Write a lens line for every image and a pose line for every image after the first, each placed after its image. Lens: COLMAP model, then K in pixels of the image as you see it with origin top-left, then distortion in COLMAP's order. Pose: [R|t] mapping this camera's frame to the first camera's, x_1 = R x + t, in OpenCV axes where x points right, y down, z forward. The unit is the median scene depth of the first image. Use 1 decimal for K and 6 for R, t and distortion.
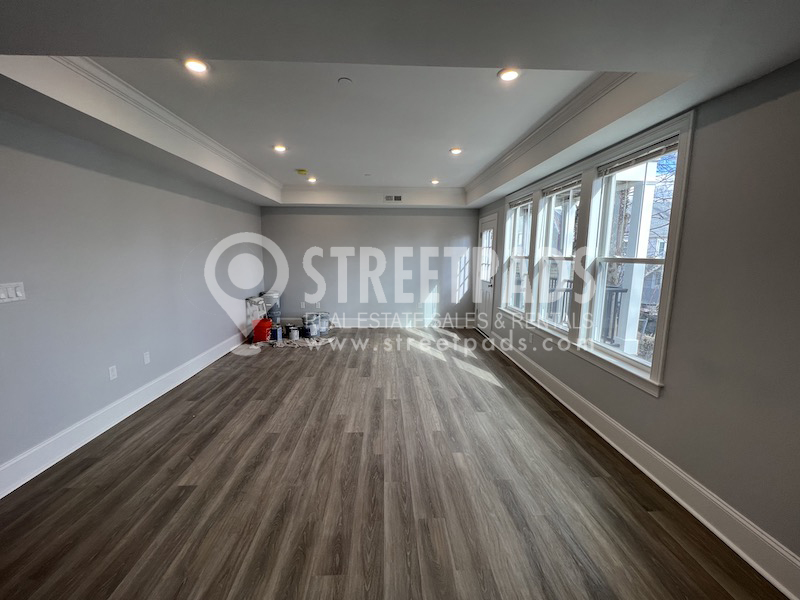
lens RADIAL K [[318.7, 0, 397.4], [0, 318.7, 298.3], [0, 0, 1]] dist [0.000573, 0.000198]
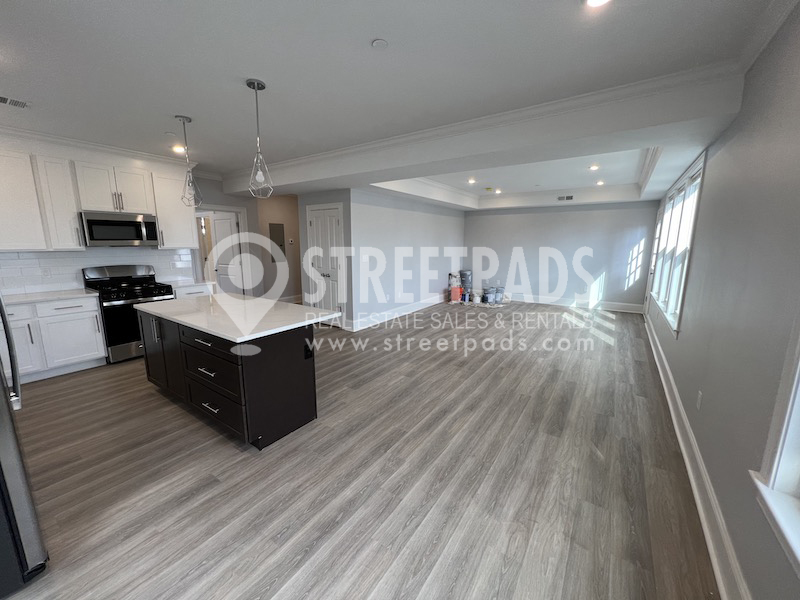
lens RADIAL K [[318.7, 0, 397.4], [0, 318.7, 298.3], [0, 0, 1]] dist [0.000573, 0.000198]
pose [[0.801390, 0.098268, -0.590015, 0.249944], [-0.079739, 0.995159, 0.057441, 0.053325], [0.592803, 0.001015, 0.805347, -0.397868]]
